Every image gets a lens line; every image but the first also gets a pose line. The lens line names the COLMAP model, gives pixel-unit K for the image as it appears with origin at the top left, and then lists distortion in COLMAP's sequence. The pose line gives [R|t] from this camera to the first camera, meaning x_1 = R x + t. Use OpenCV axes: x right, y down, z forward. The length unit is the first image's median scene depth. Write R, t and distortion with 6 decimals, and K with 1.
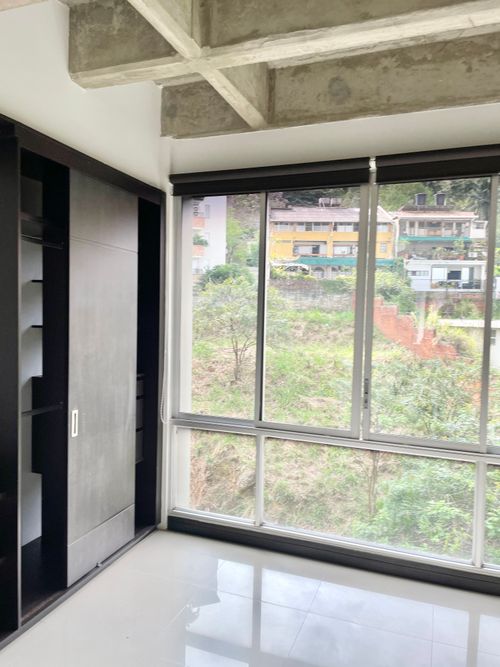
lens RADIAL K [[500.4, 0, 243.2], [0, 500.4, 336.0], [0, 0, 1]] dist [0.045539, -0.028080]
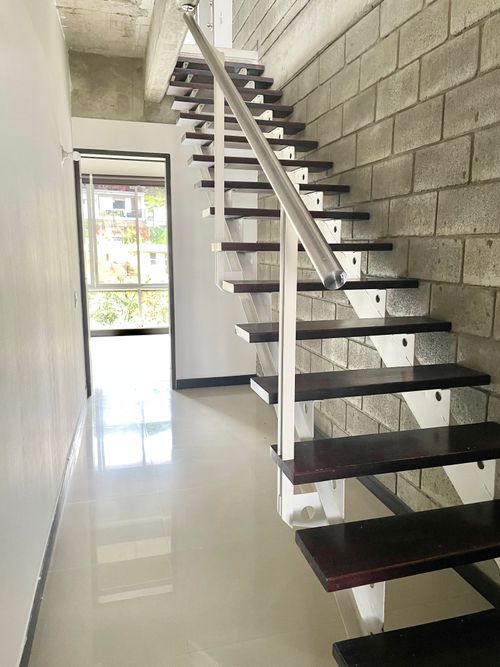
lens RADIAL K [[500.4, 0, 250.2], [0, 500.4, 332.4], [0, 0, 1]] dist [0.045539, -0.028080]
pose [[0.800119, -0.121474, 0.587412, -0.649308], [0.040858, 0.988042, 0.148670, 0.087235], [-0.598448, -0.094953, 0.795515, -1.492306]]
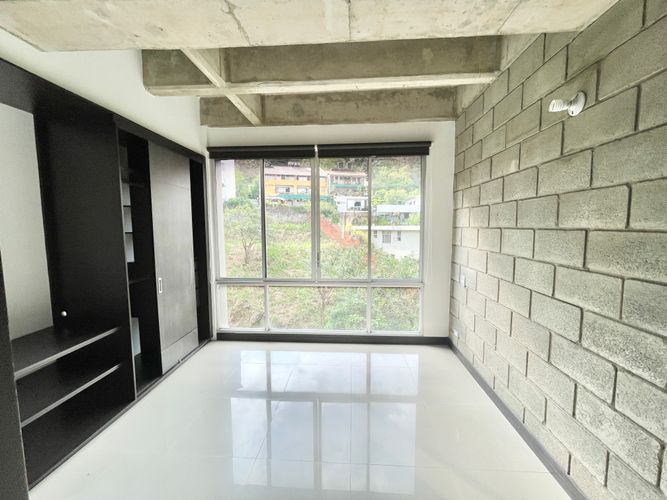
lens RADIAL K [[271.6, 0, 336.4], [0, 271.6, 247.6], [0, 0, 1]] dist [-0.001368, -0.000254]
pose [[0.950512, -0.050350, 0.306579, -0.021701], [0.038557, 0.998269, 0.044404, 0.015374], [-0.308285, -0.030386, 0.950809, -0.081407]]
